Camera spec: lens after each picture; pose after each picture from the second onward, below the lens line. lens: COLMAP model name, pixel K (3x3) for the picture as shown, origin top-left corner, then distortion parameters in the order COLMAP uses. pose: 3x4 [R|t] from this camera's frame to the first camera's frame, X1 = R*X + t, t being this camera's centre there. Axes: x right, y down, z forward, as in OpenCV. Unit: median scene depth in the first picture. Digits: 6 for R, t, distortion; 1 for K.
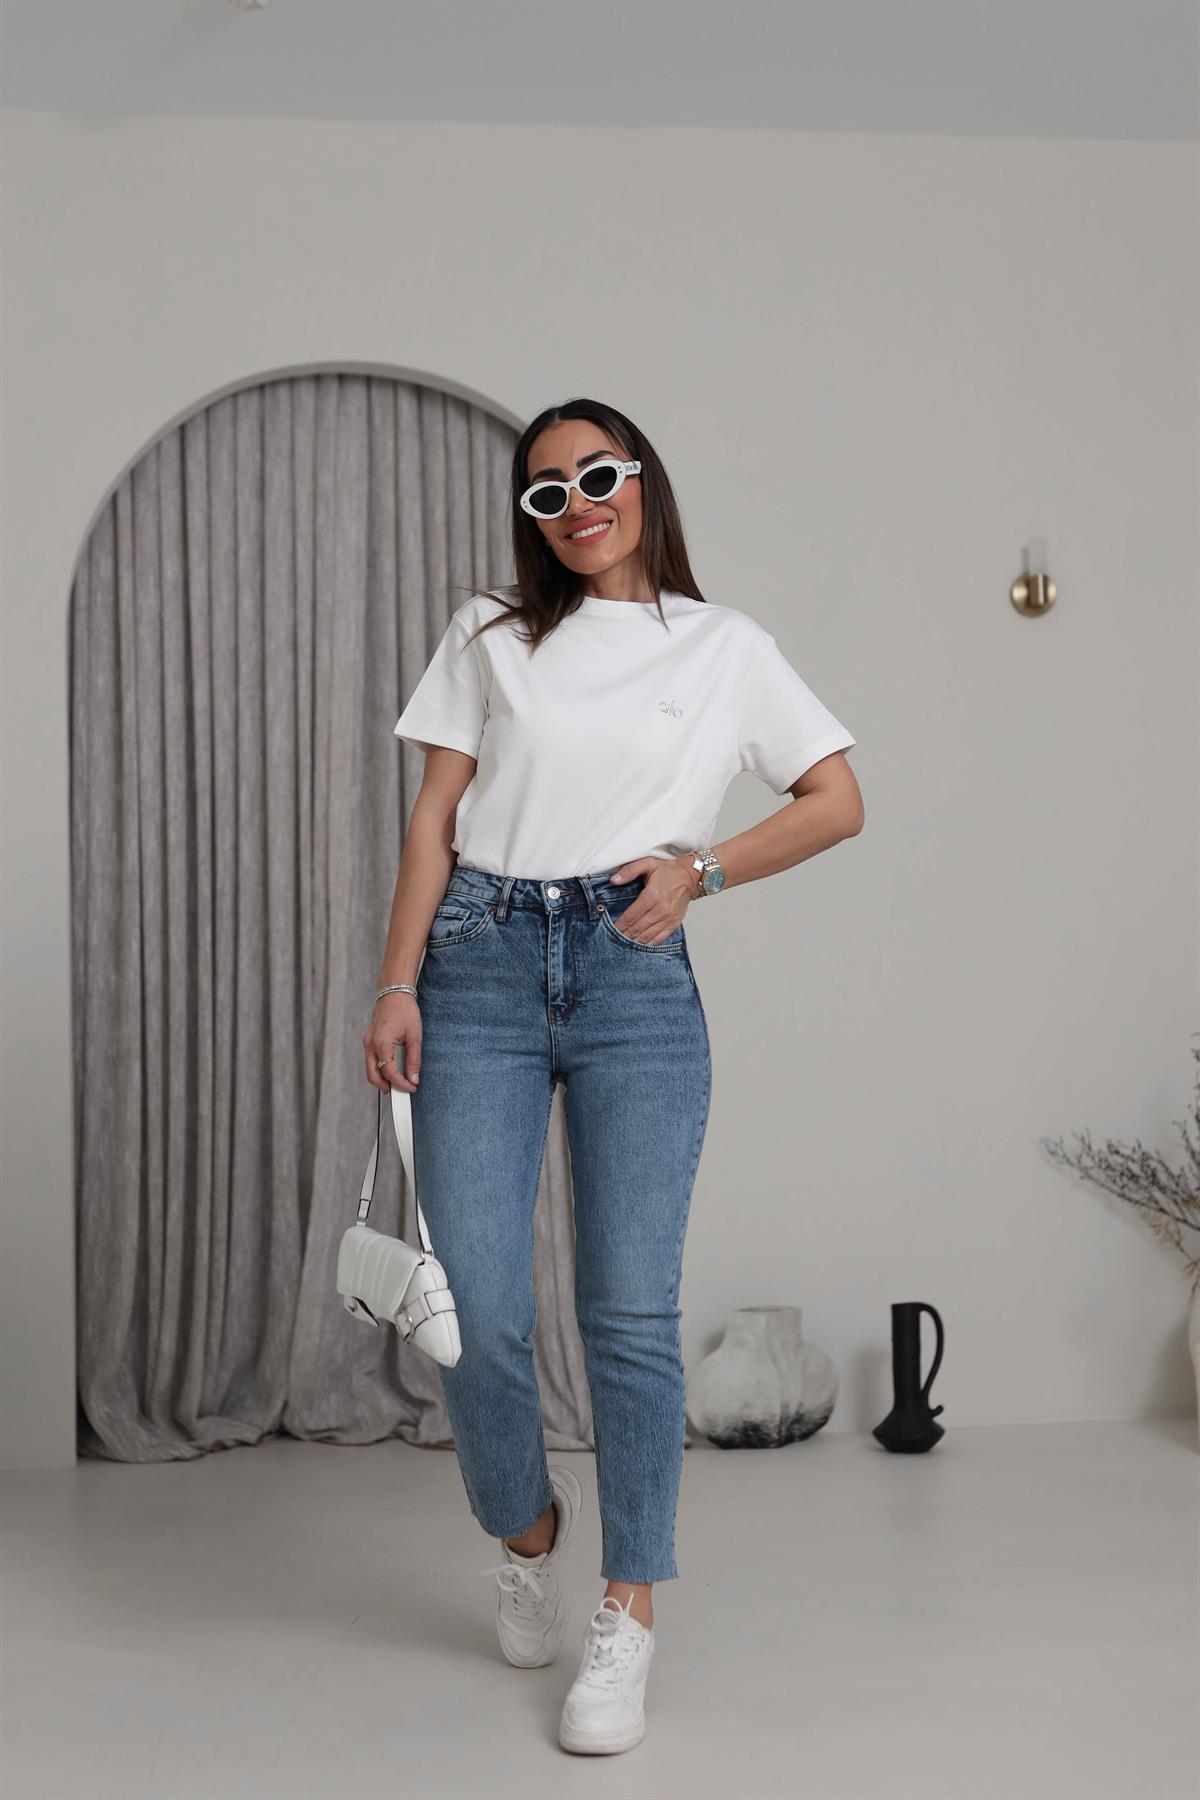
lens RADIAL K [[2357.7, 0, 607.7], [0, 2357.7, 891.8], [0, 0, 1]] dist [-0.029655, 0.000000]
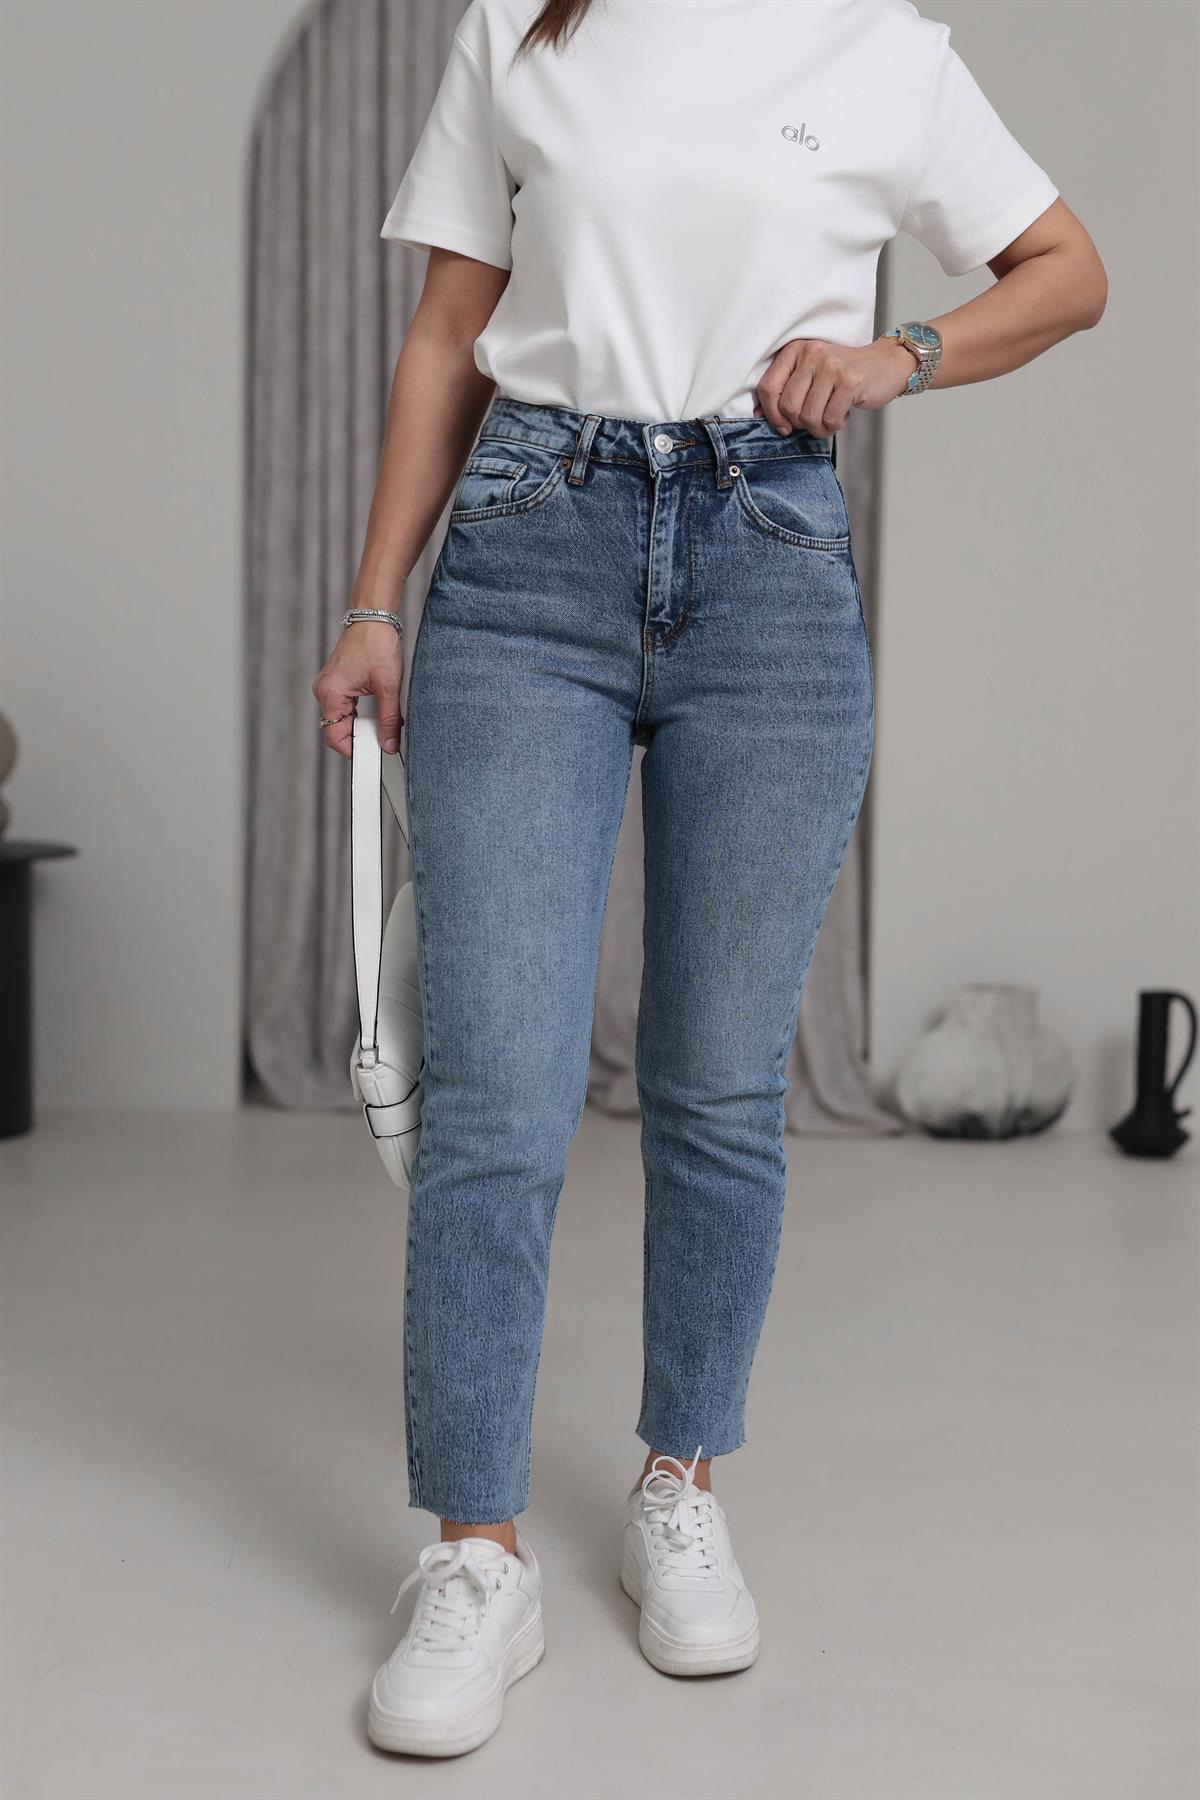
lens RADIAL K [[2357.7, 0, 590.1], [0, 2357.7, 914.4], [0, 0, 1]] dist [-0.029655, 0.000000]
pose [[0.992338, 0.054208, -0.111027, 0.011746], [-0.035248, 0.985477, 0.166112, 0.006732], [0.118419, -0.160926, 0.979837, 0.110281]]
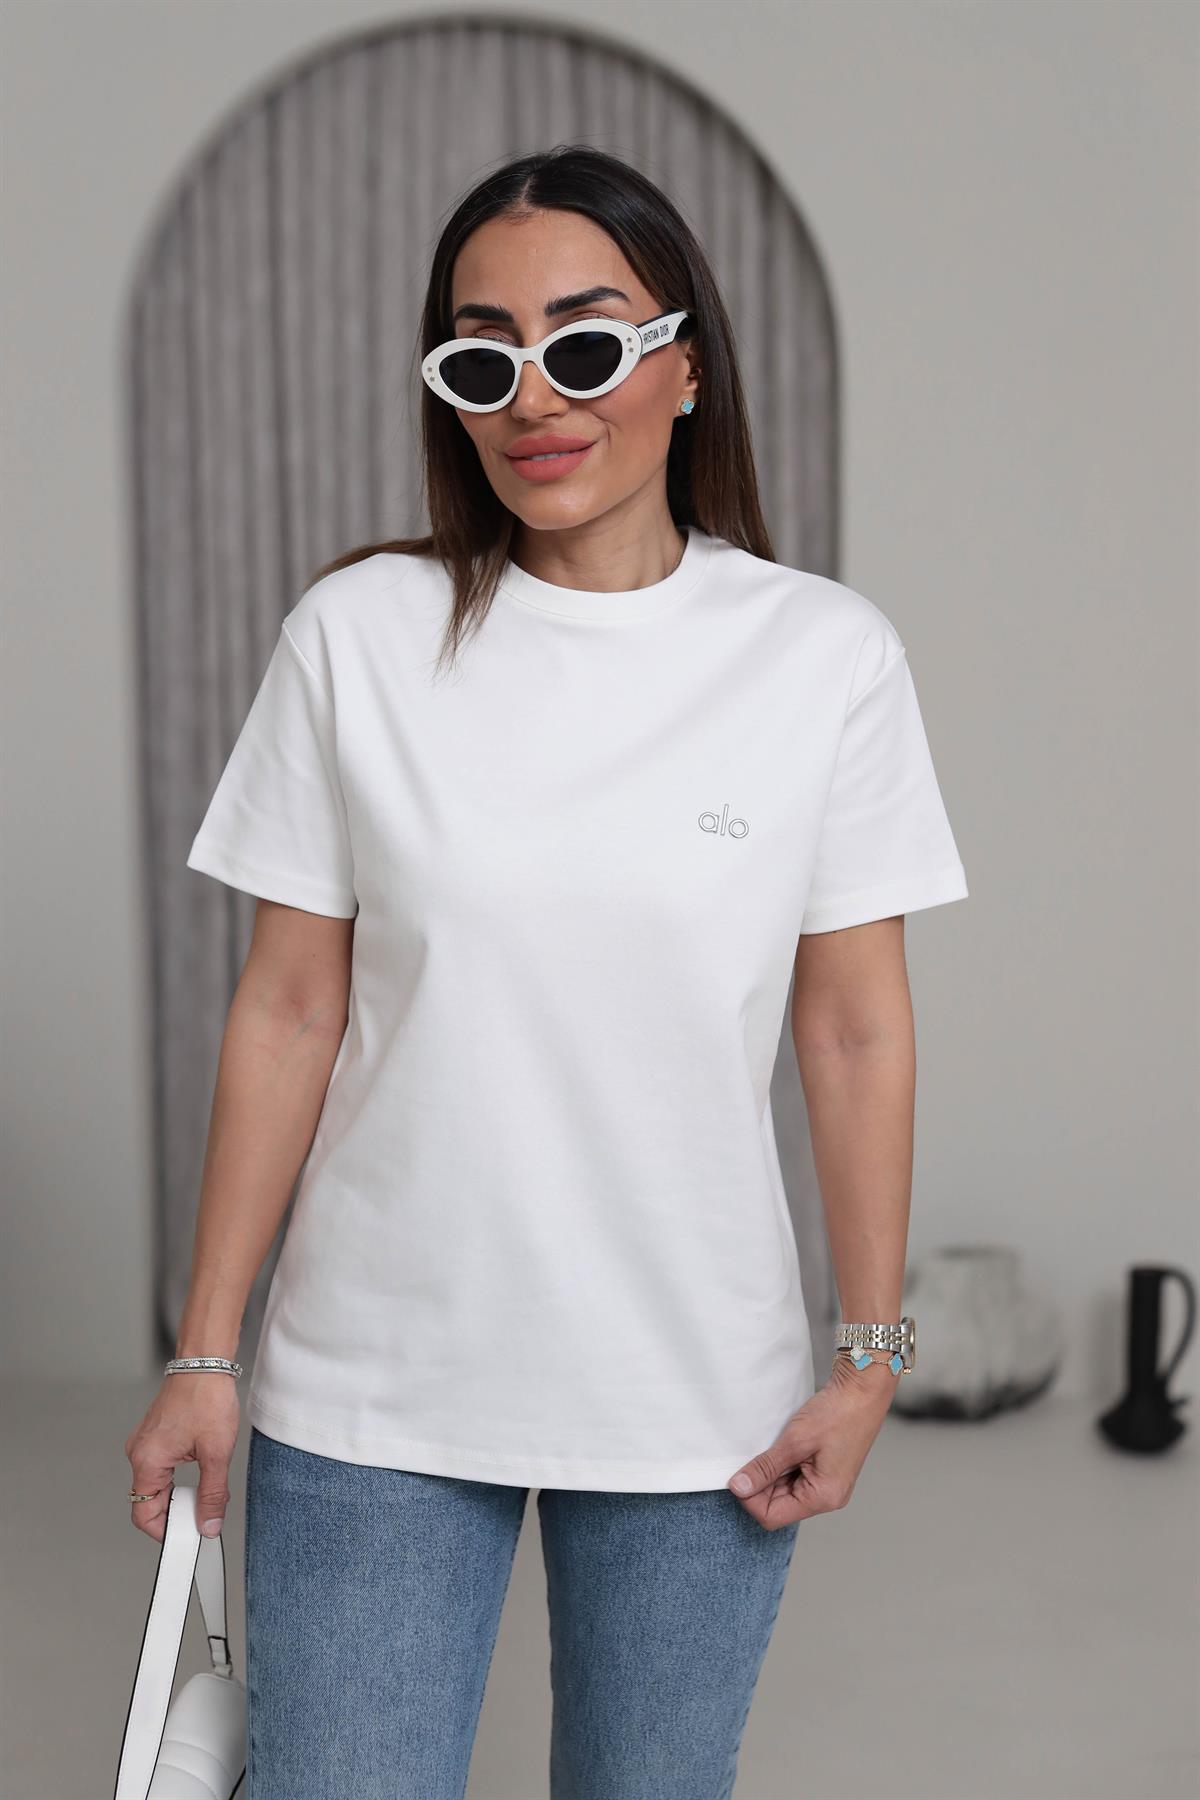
lens RADIAL K [[2357.7, 0, 571.3], [0, 2357.7, 871.6], [0, 0, 1]] dist [-0.029655, 0.000000]
pose [[0.993520, 0.034201, -0.108392, 0.012486], [-0.010676, 0.977517, 0.210585, -0.119992], [0.113157, -0.208064, 0.971548, 0.216317]]
